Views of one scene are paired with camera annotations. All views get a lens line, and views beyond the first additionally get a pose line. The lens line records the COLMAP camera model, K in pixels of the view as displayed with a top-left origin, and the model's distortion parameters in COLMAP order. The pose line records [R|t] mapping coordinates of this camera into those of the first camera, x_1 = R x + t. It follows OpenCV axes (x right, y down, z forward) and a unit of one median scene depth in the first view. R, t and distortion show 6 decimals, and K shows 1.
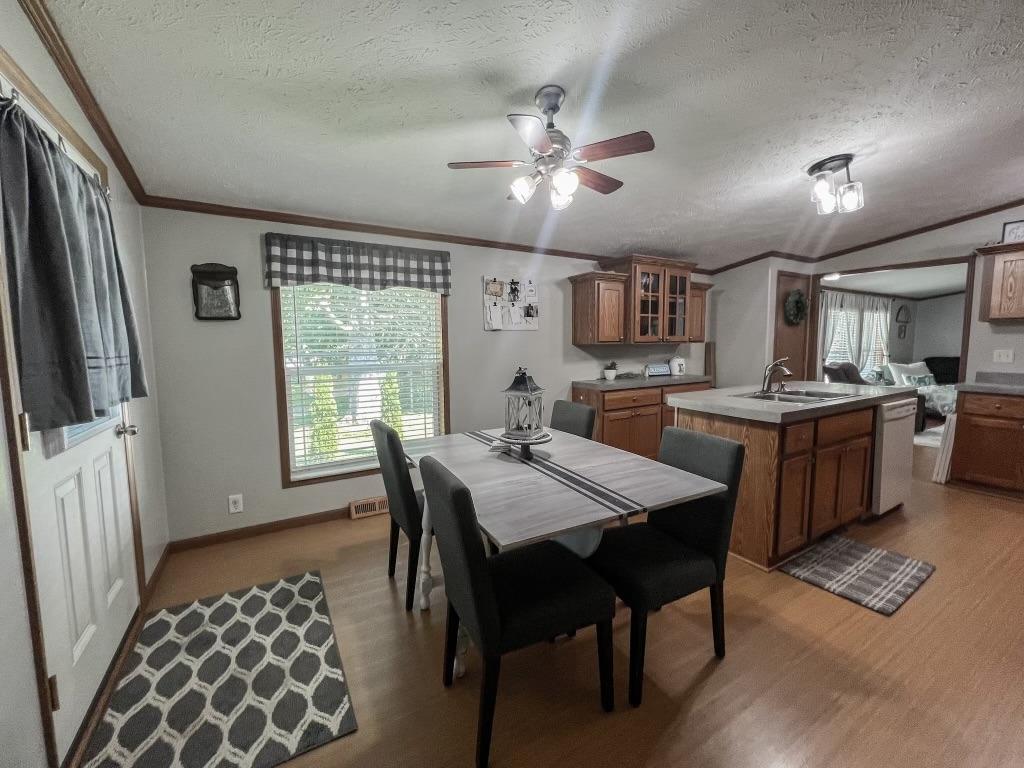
lens RADIAL K [[425.2, 0, 483.2], [0, 425.2, 380.5], [0, 0, 1]] dist [0.004081, 0.000780]
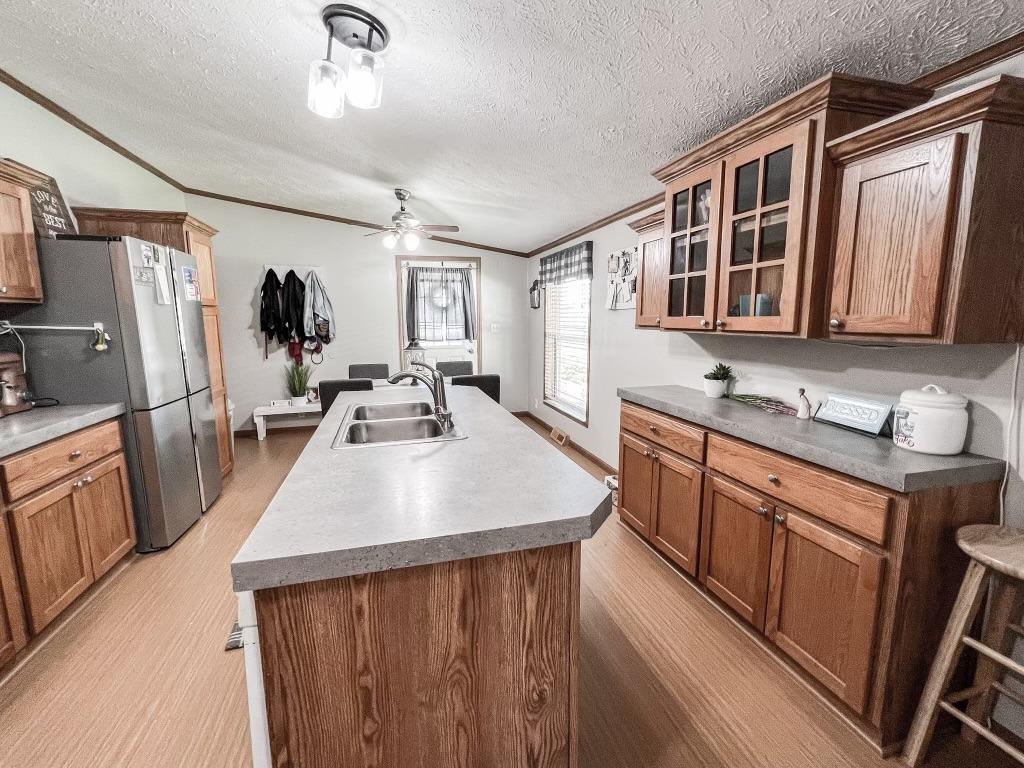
lens RADIAL K [[446.9, 0, 518.3], [0, 446.9, 378.8], [0, 0, 1]] dist [0.004602, 0.000431]
pose [[-0.237289, 0.145143, -0.960535, 1.124125], [-0.076507, 0.982912, 0.167425, -0.126363], [0.968422, 0.113216, -0.222129, 1.108708]]
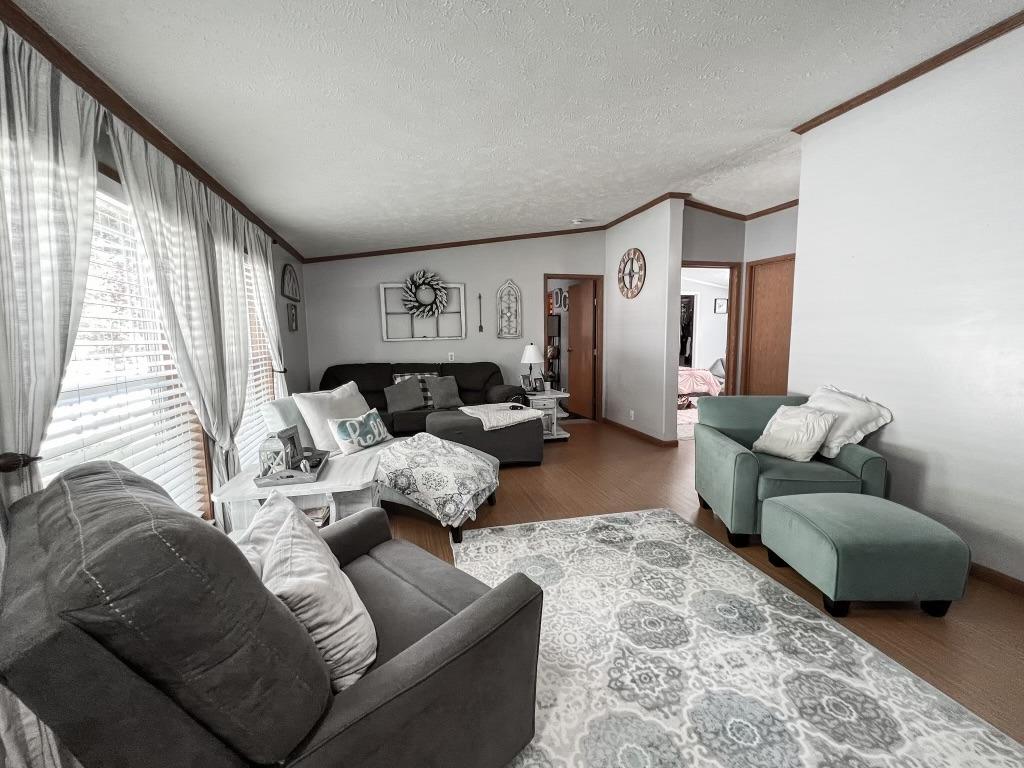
lens RADIAL K [[425.2, 0, 518.4], [0, 425.2, 386.8], [0, 0, 1]] dist [0.004081, 0.000780]
pose [[0.245330, -0.112990, 0.962833, 0.509318], [0.101785, 0.990697, 0.090325, -0.048749], [-0.964082, 0.075842, 0.254548, 0.572985]]
